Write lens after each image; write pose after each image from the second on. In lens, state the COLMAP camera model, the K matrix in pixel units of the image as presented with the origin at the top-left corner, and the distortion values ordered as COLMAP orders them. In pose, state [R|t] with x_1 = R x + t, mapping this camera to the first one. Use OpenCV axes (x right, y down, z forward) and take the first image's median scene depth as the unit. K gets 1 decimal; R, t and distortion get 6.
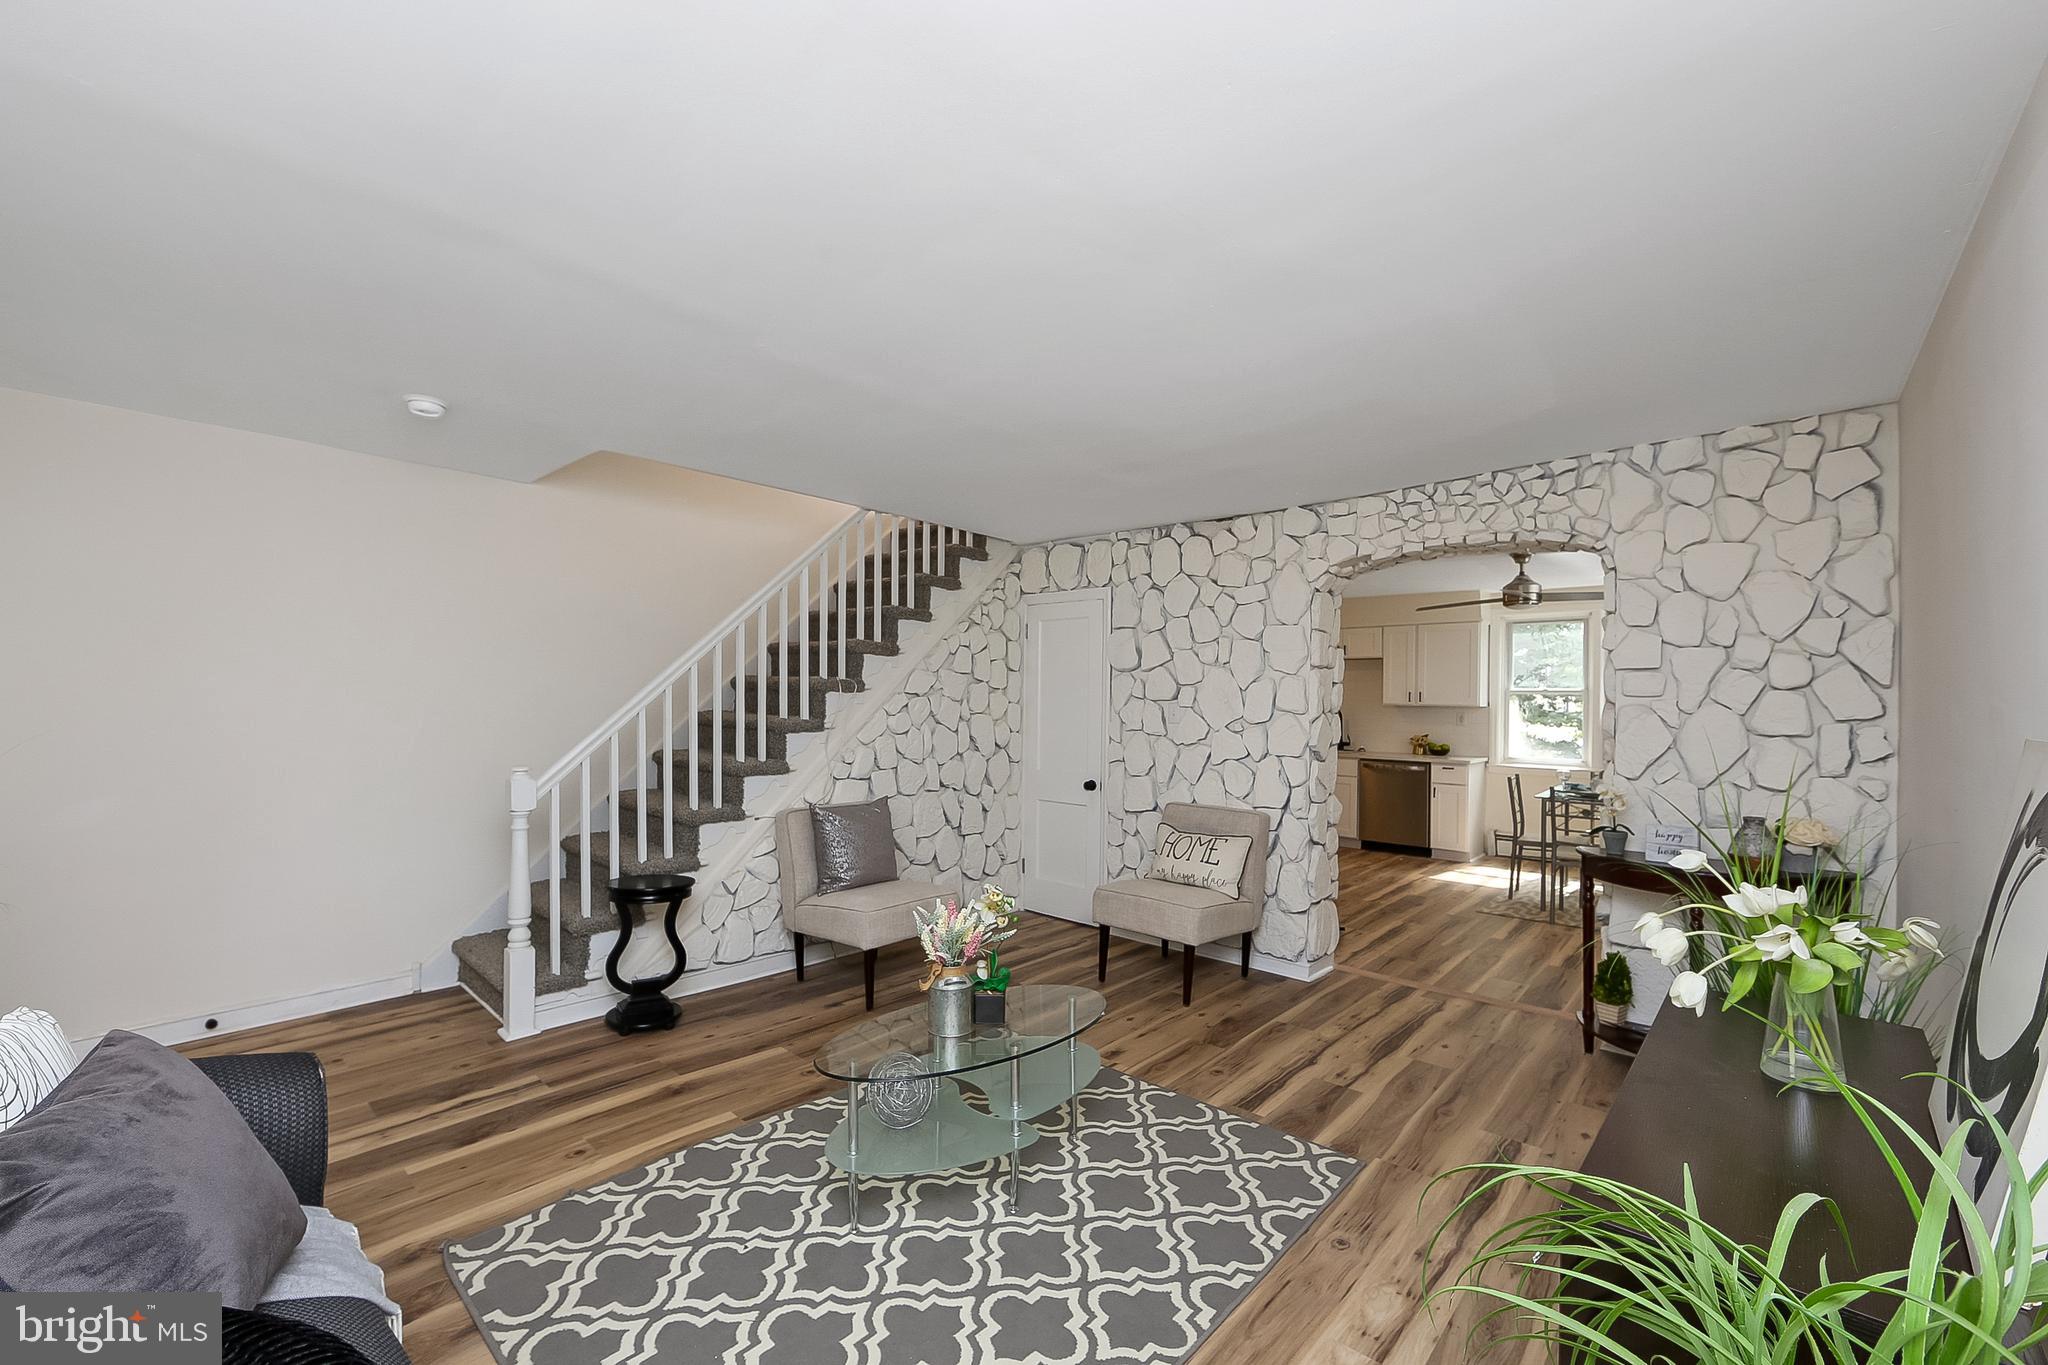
lens RADIAL K [[820.4, 0, 984.0], [0, 820.4, 698.3], [0, 0, 1]] dist [-0.009541, 0.001843]
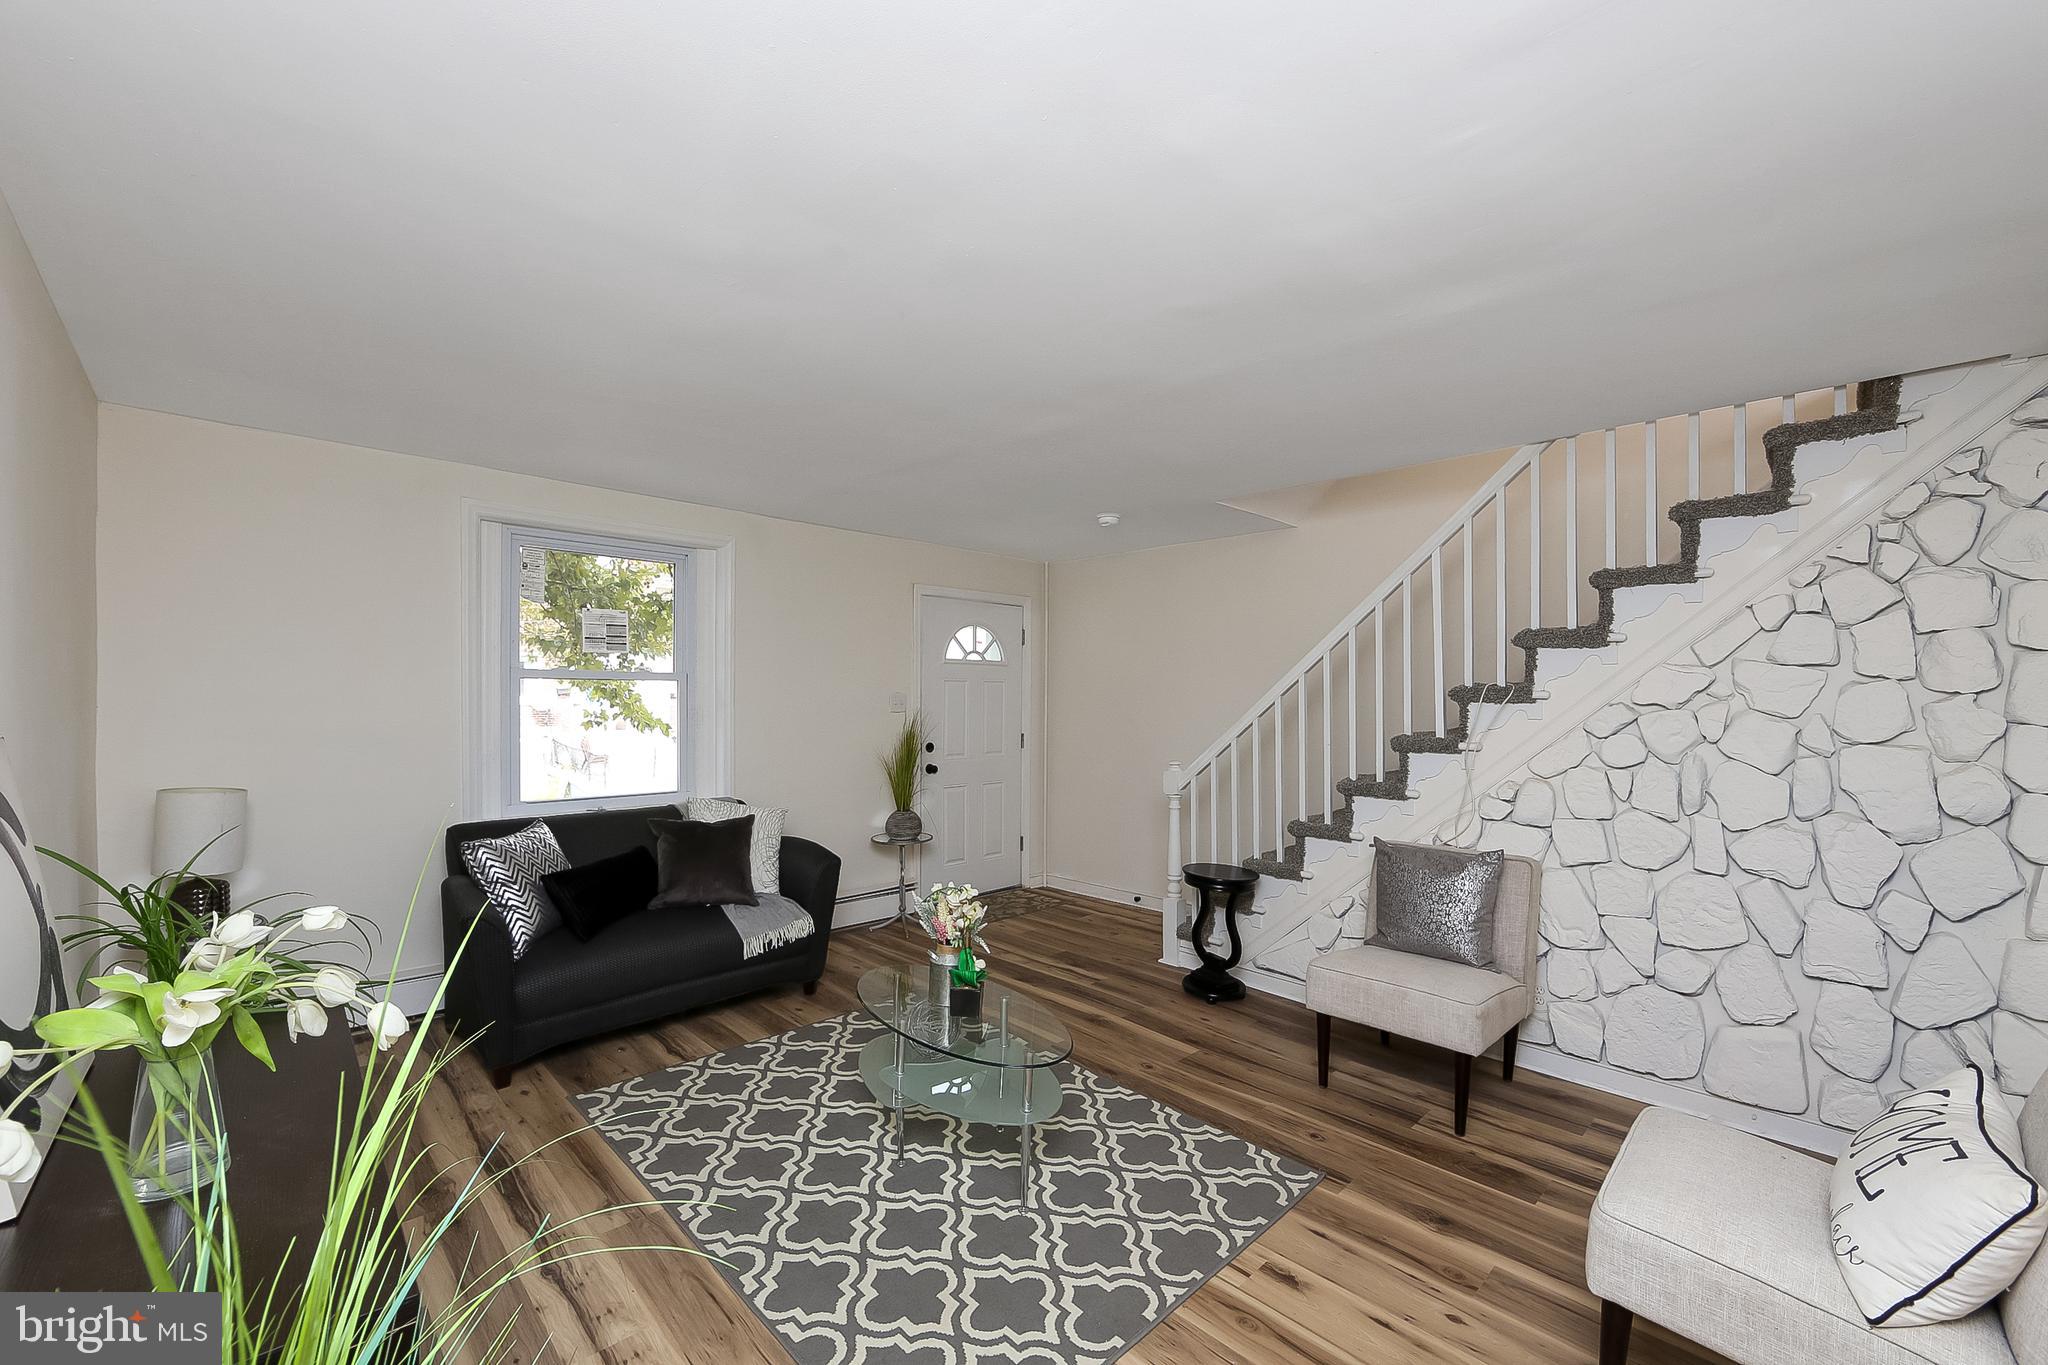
lens RADIAL K [[820.4, 0, 1029.5], [0, 820.4, 690.1], [0, 0, 1]] dist [-0.009541, 0.001843]
pose [[-0.026023, -0.025296, -0.999341, 0.996027], [-0.004980, 0.999671, -0.025175, 0.003336], [0.999649, 0.004322, -0.026141, 1.024352]]
